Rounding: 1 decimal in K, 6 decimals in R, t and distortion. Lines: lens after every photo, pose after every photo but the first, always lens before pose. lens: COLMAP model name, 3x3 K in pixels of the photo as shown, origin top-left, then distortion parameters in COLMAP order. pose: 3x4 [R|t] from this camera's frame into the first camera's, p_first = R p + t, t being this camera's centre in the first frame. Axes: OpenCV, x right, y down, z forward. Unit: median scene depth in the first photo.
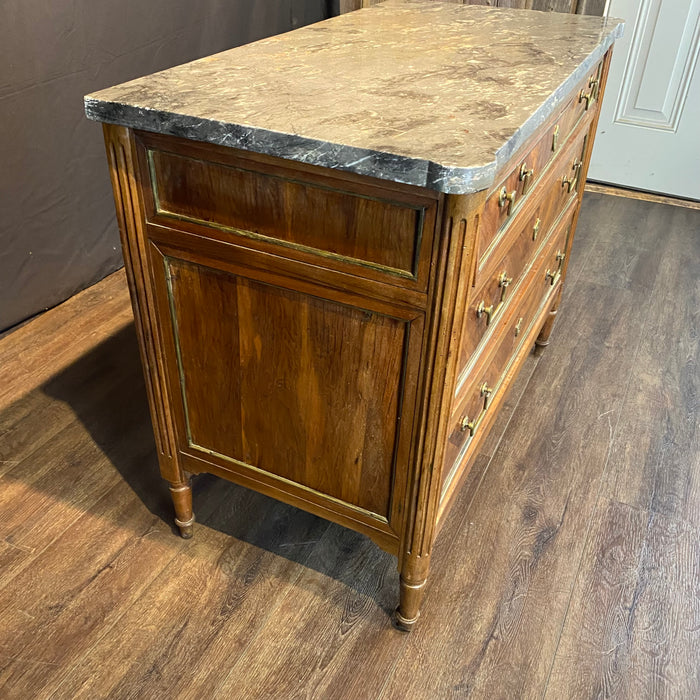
lens RADIAL K [[714.1, 0, 350.0], [0, 714.1, 350.0], [0, 0, 1]] dist [0.066726, -0.128742]
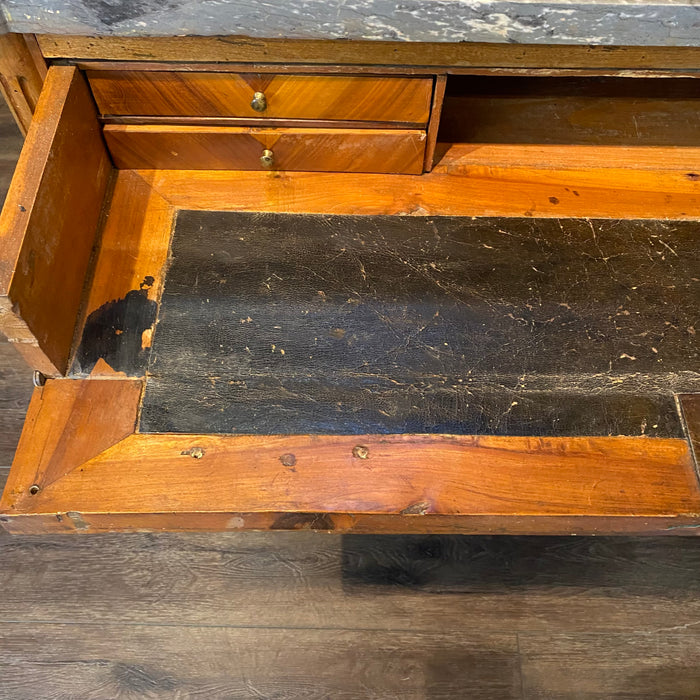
lens RADIAL K [[726.0, 0, 344.3], [0, 726.0, 350.2], [0, 0, 1]] dist [0.016570, -0.008693]
pose [[0.420669, 0.763428, -0.490118, 0.501213], [-0.506113, 0.645848, 0.571602, -0.344485], [0.752919, 0.007600, 0.658069, 0.515766]]
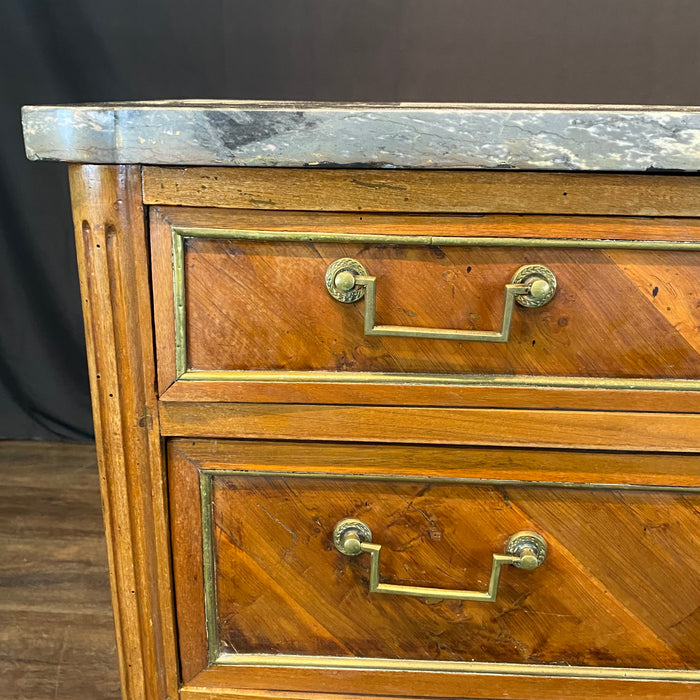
lens RADIAL K [[808.4, 0, 343.8], [0, 808.4, 348.2], [0, 0, 1]] dist [0.027163, -0.038348]
pose [[0.379138, 0.250481, -0.890794, 0.499938], [-0.511705, 0.858834, 0.023703, -0.139493], [0.770981, 0.446837, 0.453789, 0.583188]]
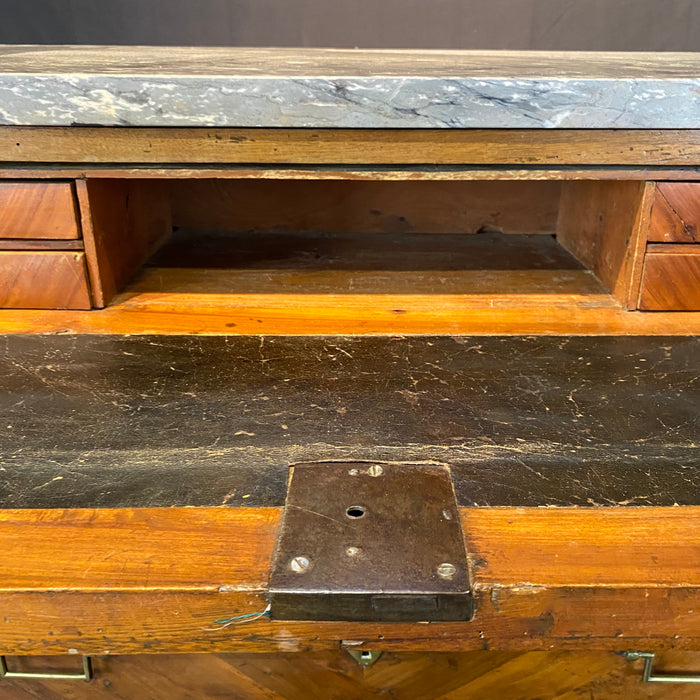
lens RADIAL K [[730.5, 0, 353.1], [0, 730.5, 344.5], [0, 0, 1]] dist [0.068932, -0.126461]
pose [[0.424146, 0.349610, -0.835388, 0.627407], [-0.496854, 0.861076, 0.108096, -0.277822], [0.757124, 0.369217, 0.538927, 0.754516]]
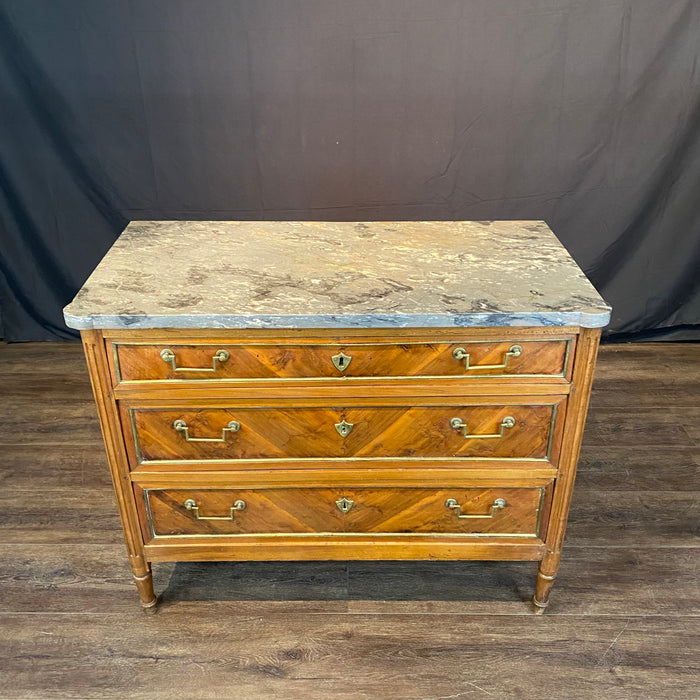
lens RADIAL K [[725.9, 0, 342.8], [0, 725.9, 345.2], [0, 0, 1]] dist [0.064779, -0.093812]
pose [[0.433601, 0.415482, -0.799603, 1.186655], [-0.488411, 0.854071, 0.178934, -0.512375], [0.757262, 0.312949, 0.573252, 0.288803]]
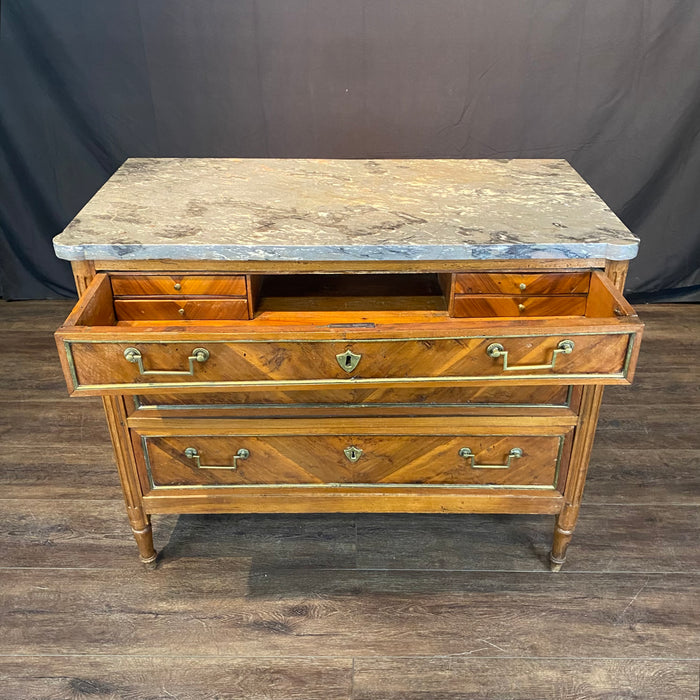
lens RADIAL K [[725.9, 0, 351.3], [0, 725.9, 342.9], [0, 0, 1]] dist [0.058059, -0.085043]
pose [[0.432032, 0.435148, -0.789933, 1.158087], [-0.491243, 0.848099, 0.198518, -0.441411], [0.756326, 0.302283, 0.580169, 0.350462]]
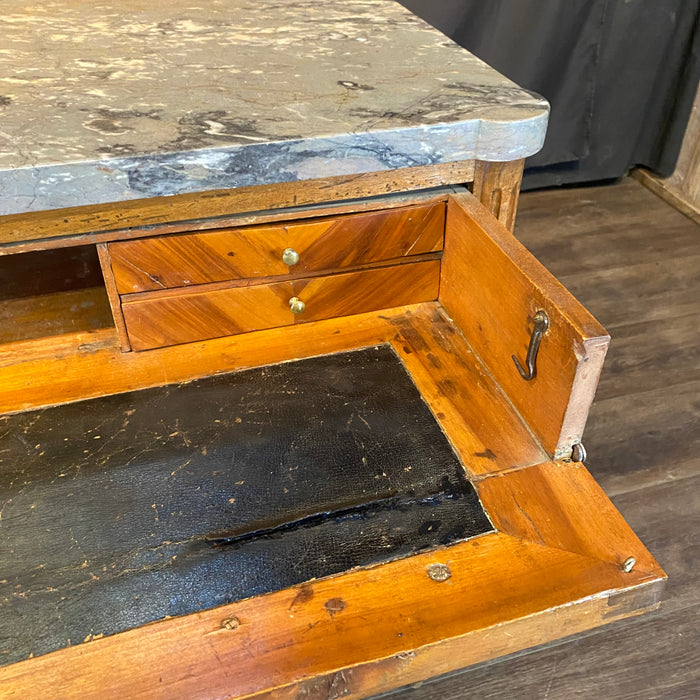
lens RADIAL K [[716.8, 0, 351.9], [0, 716.8, 342.1], [0, 0, 1]] dist [0.059439, -0.089279]
pose [[0.679700, 0.443265, -0.584400, 0.679120], [-0.411259, 0.890029, 0.196759, -0.473479], [0.607350, 0.106602, 0.787250, 0.835233]]
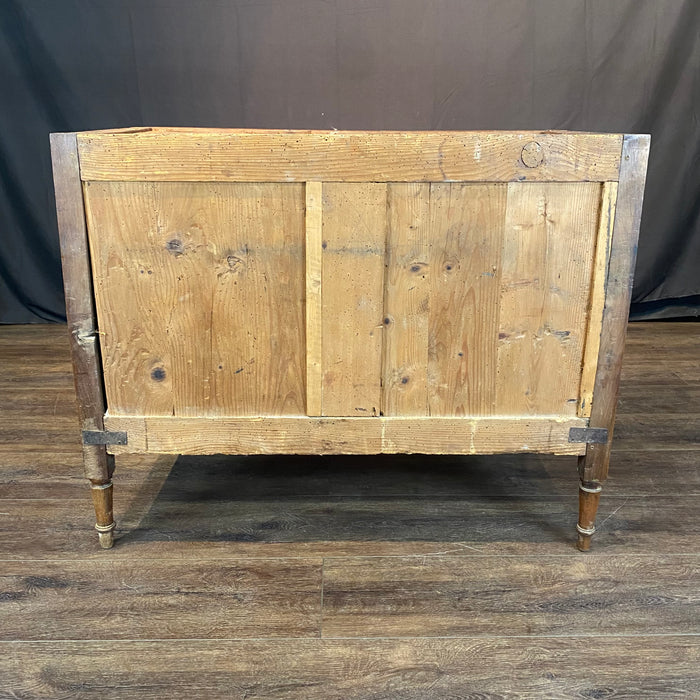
lens RADIAL K [[730.5, 0, 353.1], [0, 730.5, 344.5], [0, 0, 1]] dist [0.068932, -0.126461]
pose [[0.448843, 0.260537, -0.854787, 1.363574], [-0.482908, 0.875570, 0.013300, -0.093032], [0.751891, 0.406814, 0.518809, 0.504878]]
